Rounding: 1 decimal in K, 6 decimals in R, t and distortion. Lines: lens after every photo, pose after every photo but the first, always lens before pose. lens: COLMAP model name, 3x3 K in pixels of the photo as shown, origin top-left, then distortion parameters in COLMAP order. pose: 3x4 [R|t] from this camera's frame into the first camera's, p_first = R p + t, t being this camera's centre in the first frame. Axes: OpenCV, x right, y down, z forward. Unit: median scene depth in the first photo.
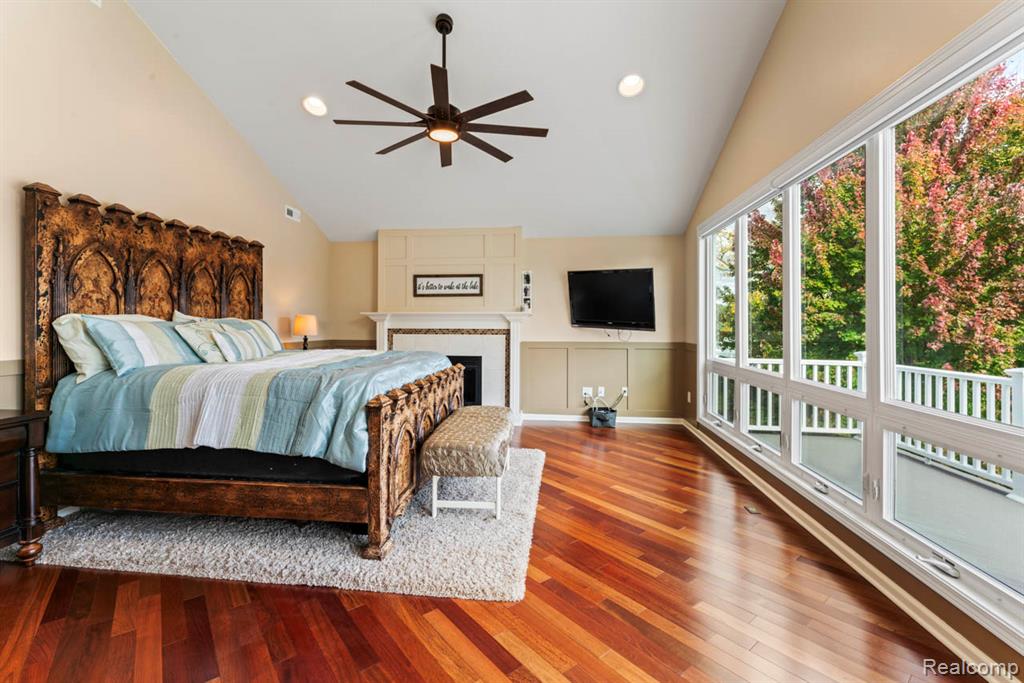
lens RADIAL K [[441.3, 0, 509.5], [0, 441.3, 335.8], [0, 0, 1]] dist [-0.000343, -0.000041]
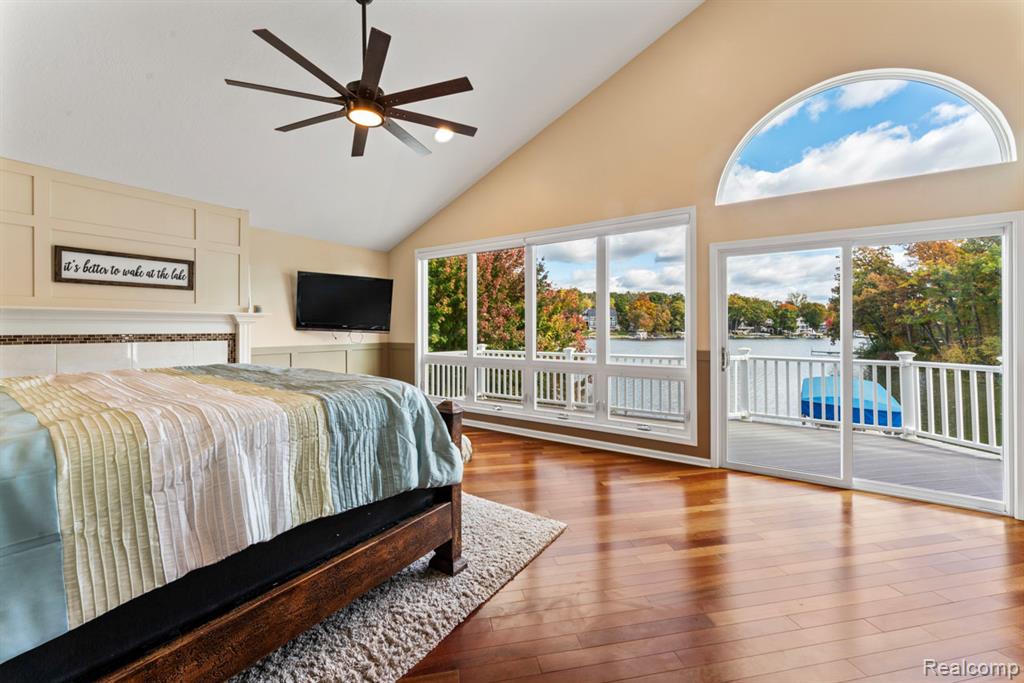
lens RADIAL K [[409.3, 0, 510.0], [0, 409.3, 332.1], [0, 0, 1]] dist [0.000165, 0.000026]
pose [[0.455885, -0.011292, 0.889967, -0.440444], [0.023447, 0.999725, 0.000674, -0.006138], [-0.889730, 0.020560, 0.456024, 0.203138]]
